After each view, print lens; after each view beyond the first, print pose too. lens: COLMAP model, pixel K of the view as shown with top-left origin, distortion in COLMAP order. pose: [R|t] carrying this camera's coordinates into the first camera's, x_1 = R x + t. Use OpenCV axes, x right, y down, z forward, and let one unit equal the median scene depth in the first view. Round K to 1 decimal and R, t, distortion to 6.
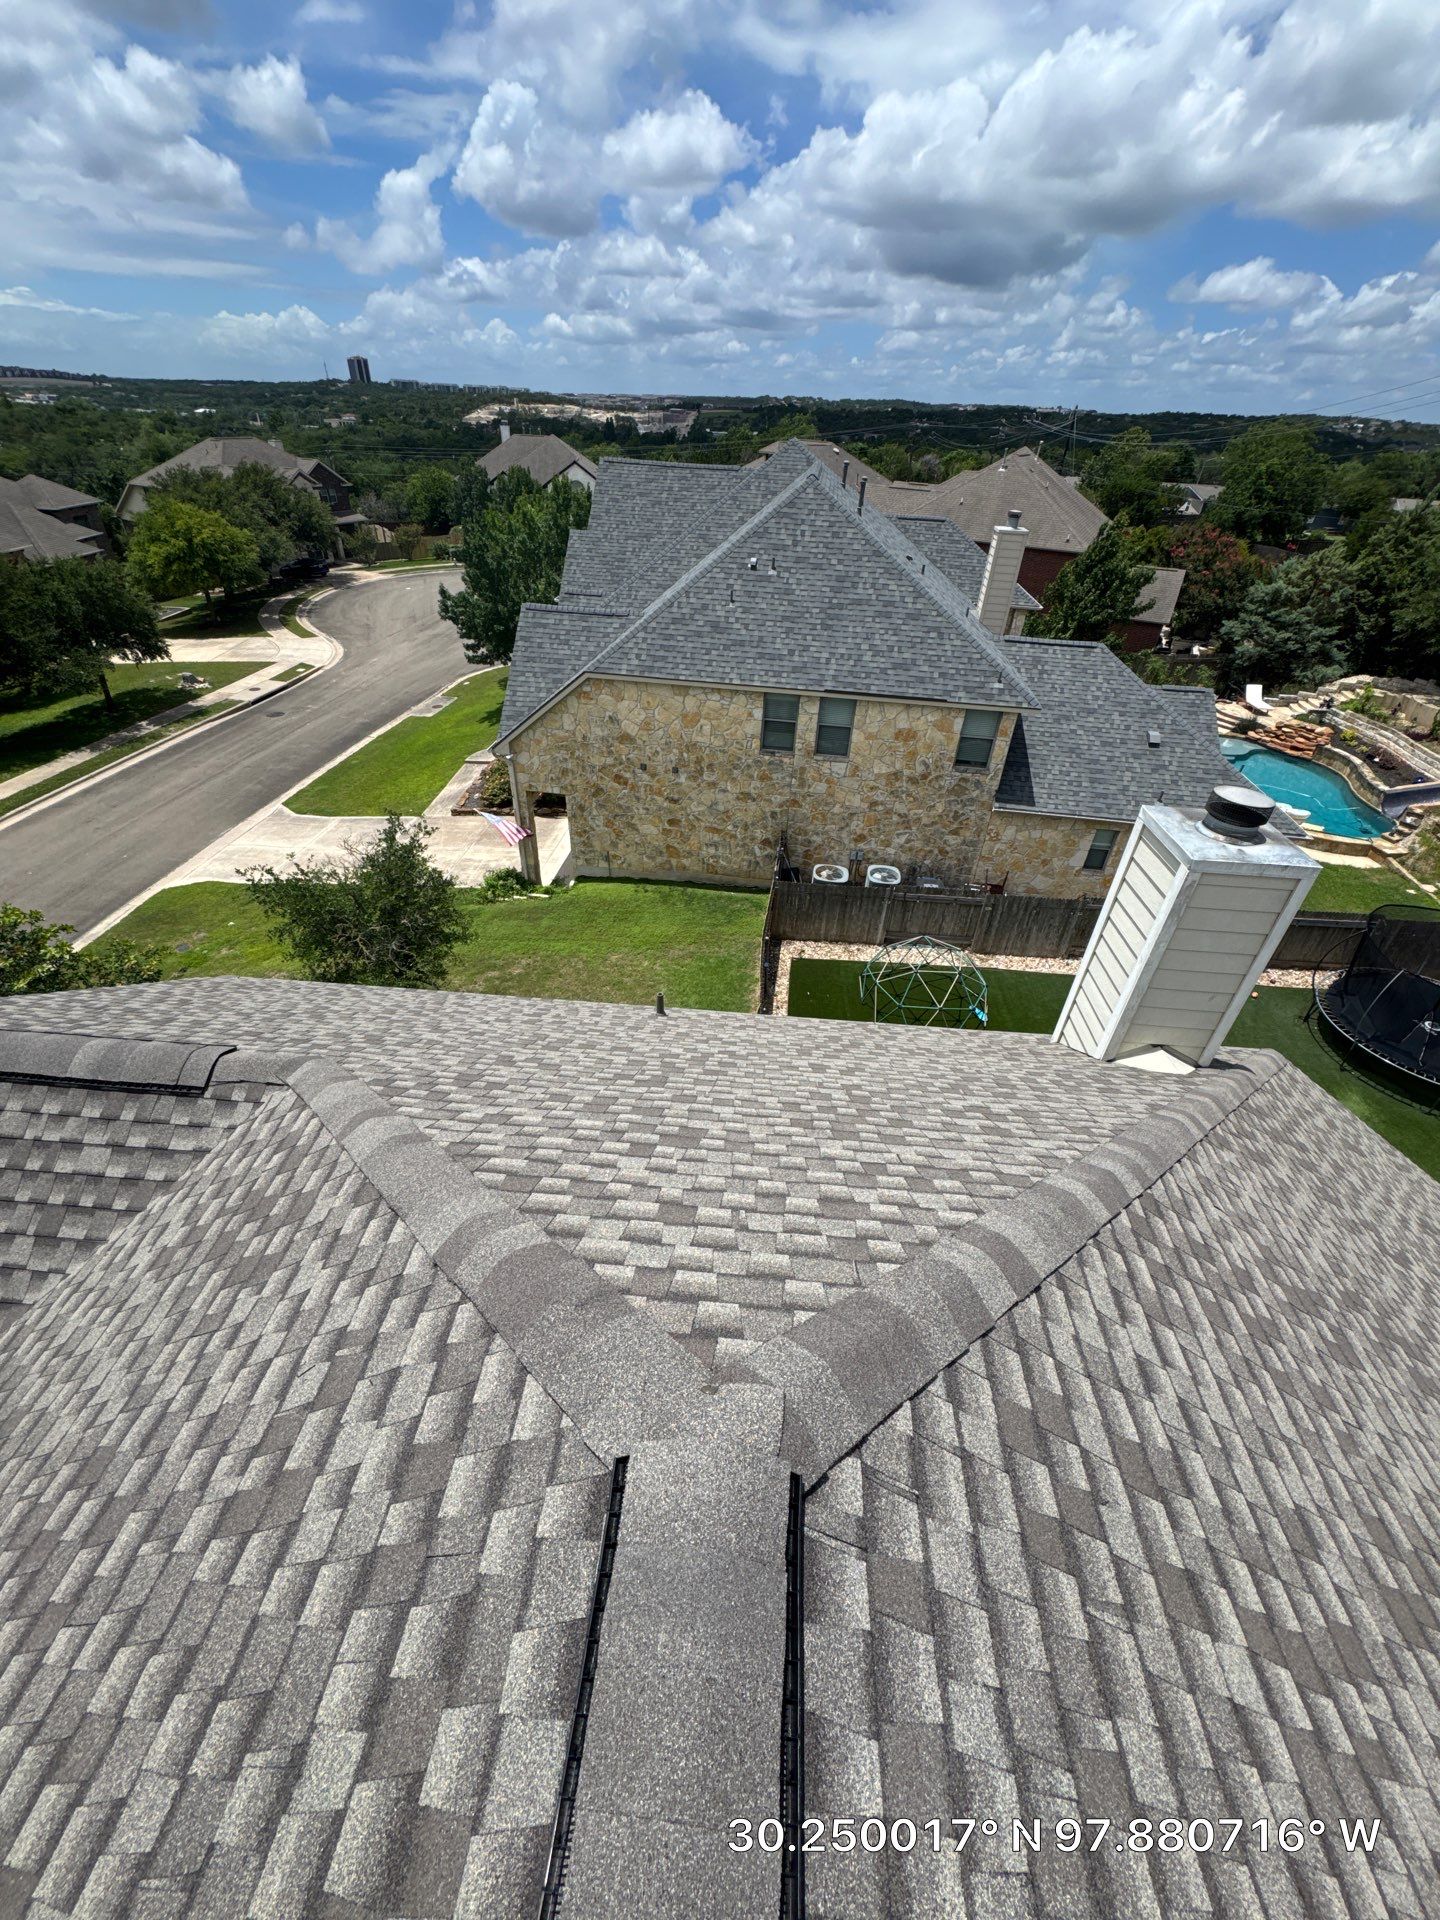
lens RADIAL K [[763.5, 0, 725.3], [0, 763.5, 951.1], [0, 0, 1]] dist [0.000595, 0.000018]
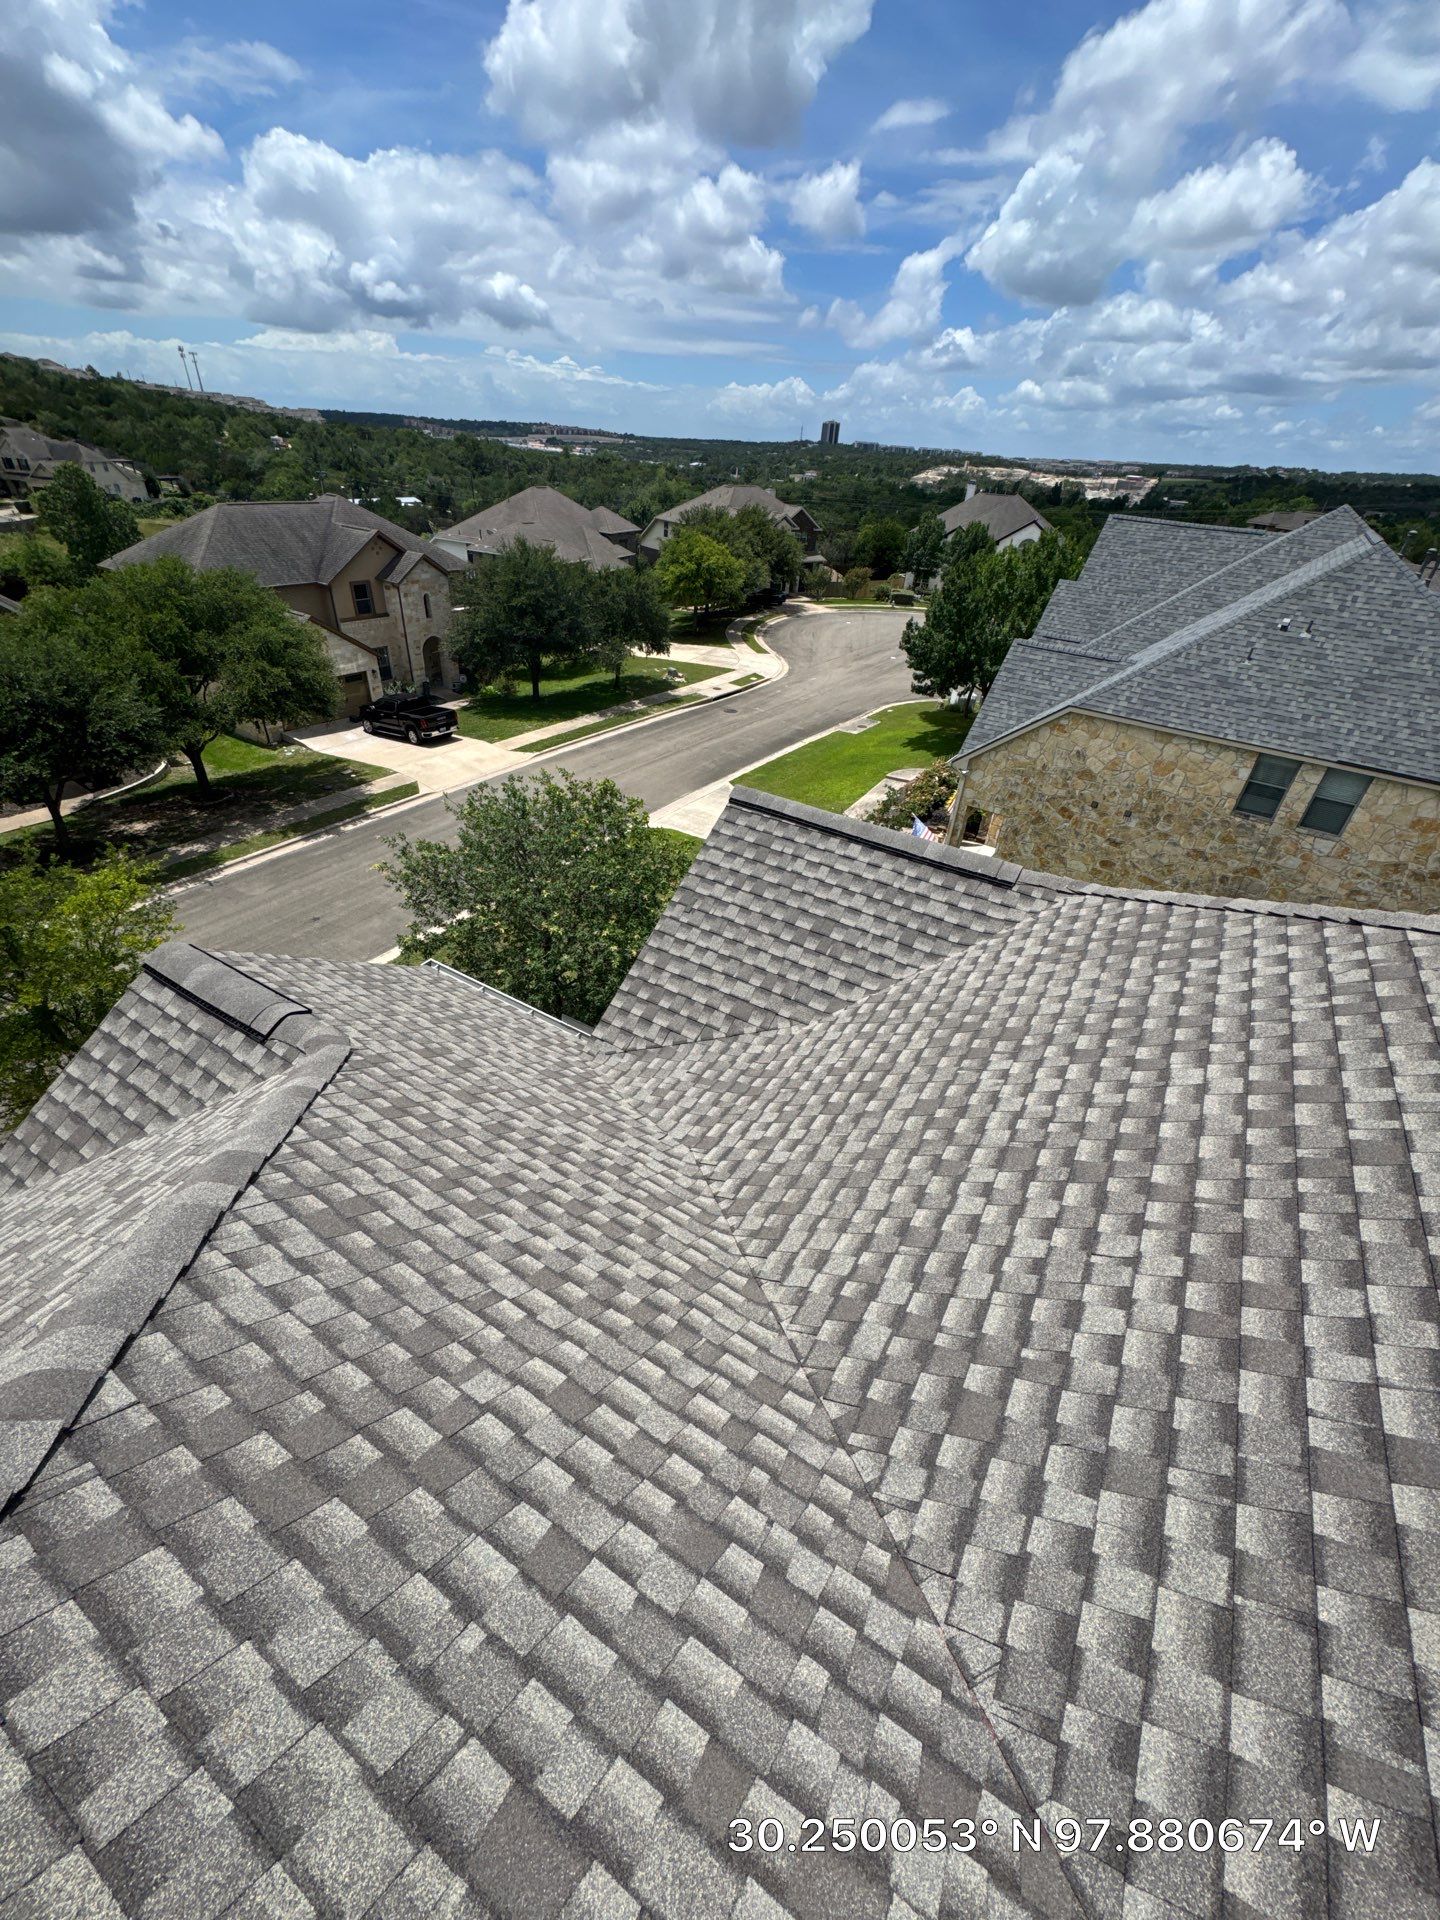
lens RADIAL K [[763.5, 0, 722.5], [0, 763.5, 956.3], [0, 0, 1]] dist [0.000595, 0.000018]
pose [[0.888139, 0.268682, -0.372852, -0.070502], [-0.287009, 0.957905, 0.006618, 0.055180], [0.358935, 0.101134, 0.927867, -0.066346]]
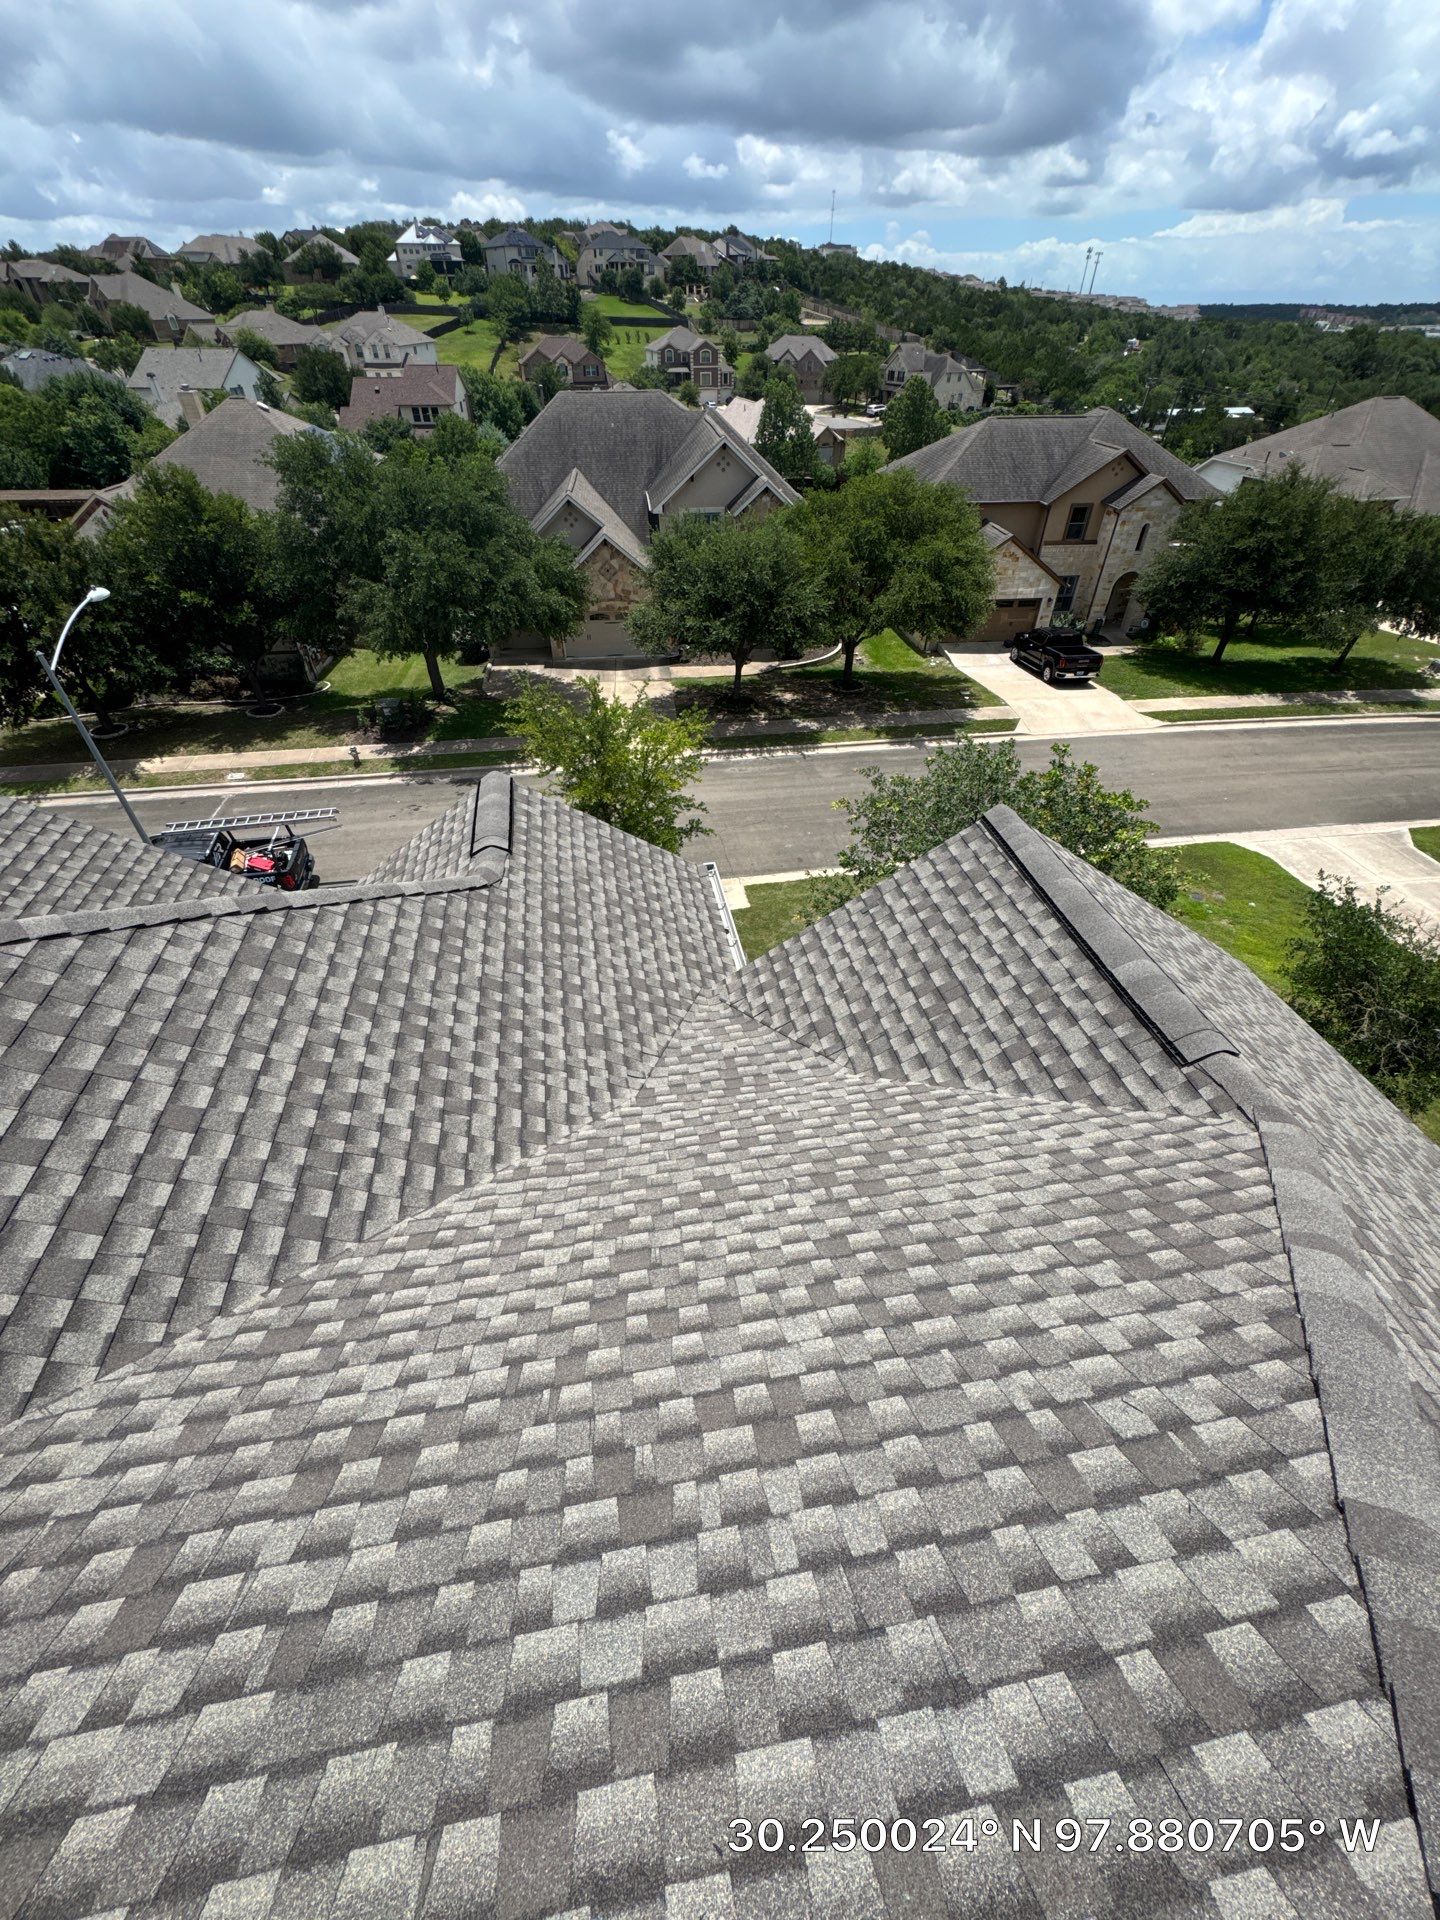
lens RADIAL K [[763.5, 0, 717.7], [0, 763.5, 957.7], [0, 0, 1]] dist [0.000595, 0.000018]
pose [[0.233781, 0.601593, -0.763827, -0.016663], [-0.559003, 0.725939, 0.400660, 0.002503], [0.795526, 0.333315, 0.506003, -0.006223]]
